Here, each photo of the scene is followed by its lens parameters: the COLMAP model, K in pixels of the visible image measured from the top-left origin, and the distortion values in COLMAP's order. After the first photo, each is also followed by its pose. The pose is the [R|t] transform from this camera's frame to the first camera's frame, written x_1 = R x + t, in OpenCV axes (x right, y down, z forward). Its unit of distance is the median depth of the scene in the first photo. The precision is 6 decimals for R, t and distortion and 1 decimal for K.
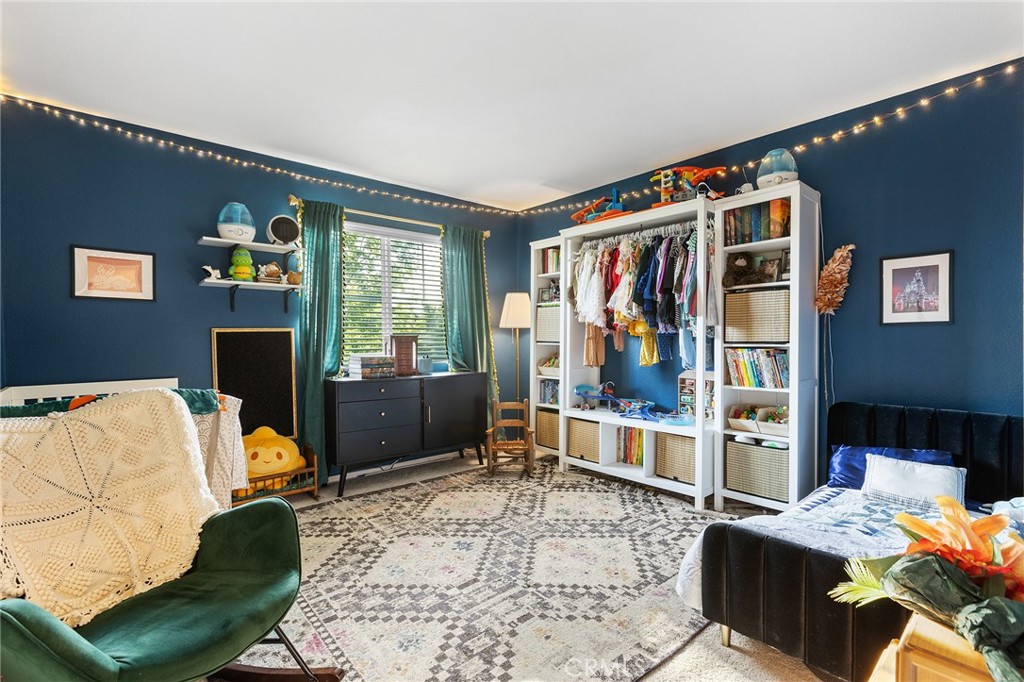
lens RADIAL K [[456.4, 0, 519.3], [0, 456.4, 340.9], [0, 0, 1]] dist [0.000341, 0.000975]
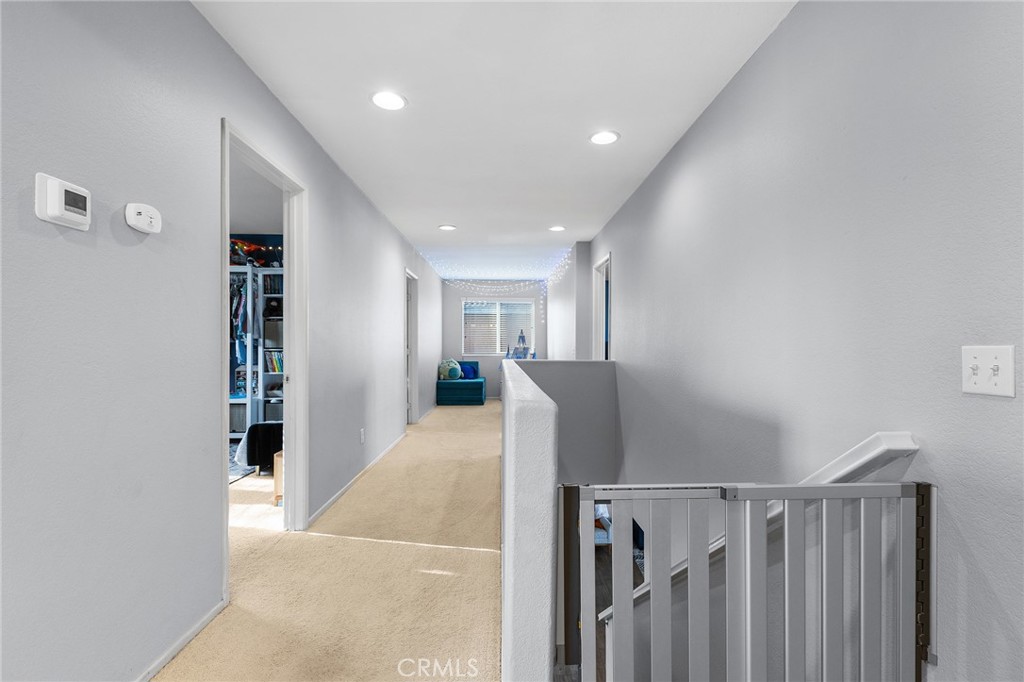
lens RADIAL K [[456.4, 0, 520.7], [0, 456.4, 346.2], [0, 0, 1]] dist [0.000341, 0.000975]
pose [[0.608422, 0.002530, 0.793609, -0.348785], [0.009682, 0.999897, -0.010609, 0.024035], [-0.793554, 0.014138, 0.608335, -0.862869]]
